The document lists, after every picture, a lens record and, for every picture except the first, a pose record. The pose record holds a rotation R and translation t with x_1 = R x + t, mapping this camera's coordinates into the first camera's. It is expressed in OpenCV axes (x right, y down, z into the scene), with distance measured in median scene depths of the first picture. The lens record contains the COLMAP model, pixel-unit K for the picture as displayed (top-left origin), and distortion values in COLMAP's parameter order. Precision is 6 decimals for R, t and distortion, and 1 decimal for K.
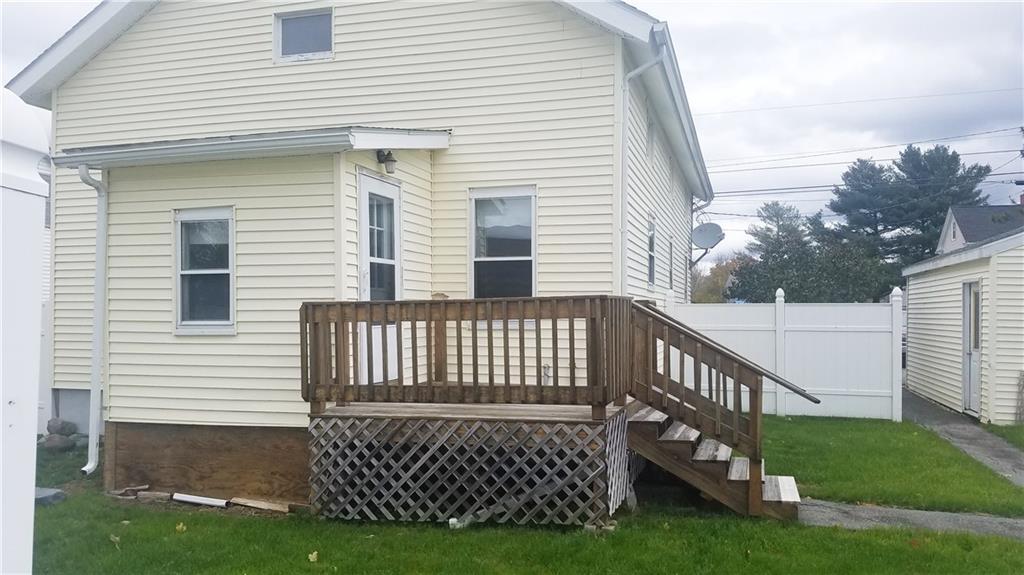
lens RADIAL K [[793.1, 0, 513.2], [0, 793.1, 292.9], [0, 0, 1]] dist [-0.015395, -0.012753]
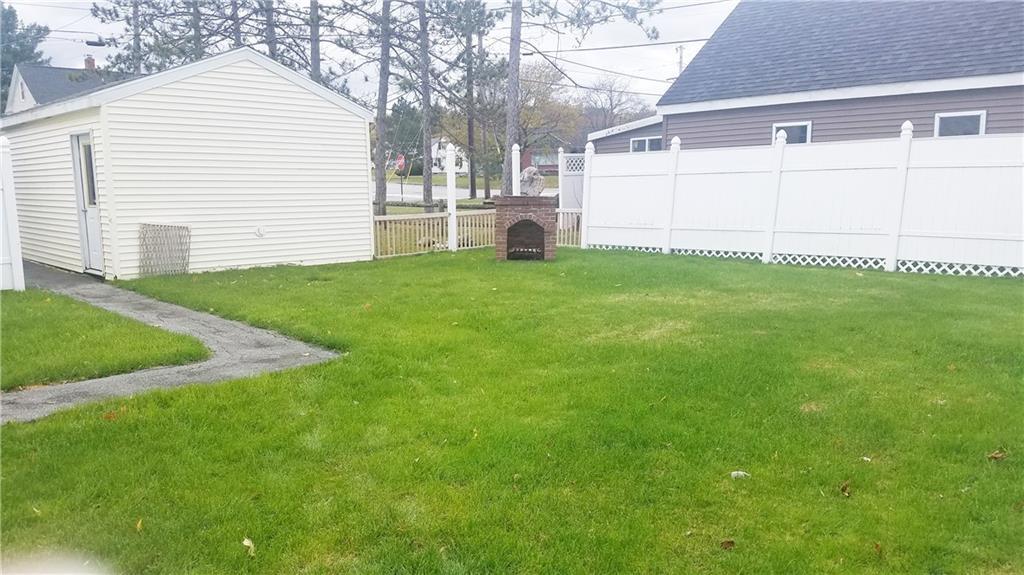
lens RADIAL K [[793.1, 0, 509.9], [0, 793.1, 293.3], [0, 0, 1]] dist [-0.015395, -0.012753]
pose [[0.489337, -0.145610, 0.859853, -0.001940], [-0.000713, 0.985896, 0.167360, 0.018336], [-0.872094, -0.082509, 0.482331, 0.098751]]
